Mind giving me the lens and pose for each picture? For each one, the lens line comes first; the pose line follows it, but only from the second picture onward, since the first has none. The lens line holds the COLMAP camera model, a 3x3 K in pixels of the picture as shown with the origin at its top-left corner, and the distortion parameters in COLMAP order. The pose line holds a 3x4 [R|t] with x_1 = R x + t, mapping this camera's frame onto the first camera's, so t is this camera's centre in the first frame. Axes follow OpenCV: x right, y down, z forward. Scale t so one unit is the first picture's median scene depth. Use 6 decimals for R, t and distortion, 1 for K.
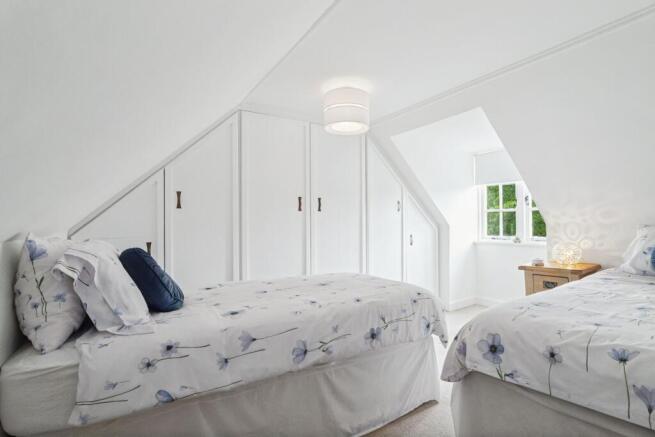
lens RADIAL K [[309.0, 0, 327.8], [0, 309.0, 227.5], [0, 0, 1]] dist [-0.000297, 0.000417]
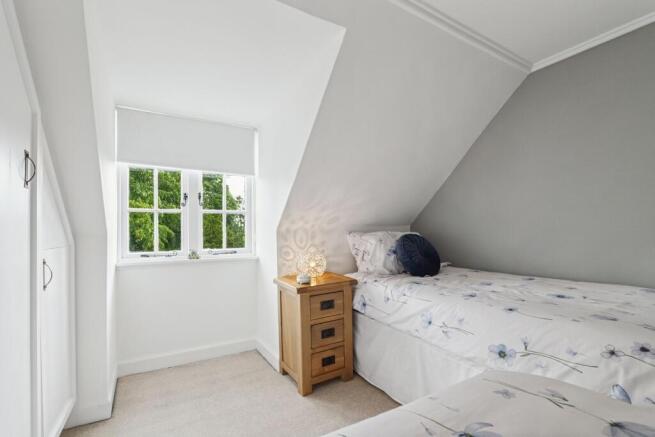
lens RADIAL K [[309.0, 0, 327.8], [0, 309.0, 227.5], [0, 0, 1]] dist [-0.000297, 0.000417]
pose [[0.025485, 0.027986, 0.999283, -0.069063], [0.025187, 0.999273, -0.028628, 0.006790], [-0.999358, 0.025899, 0.024762, 0.765264]]
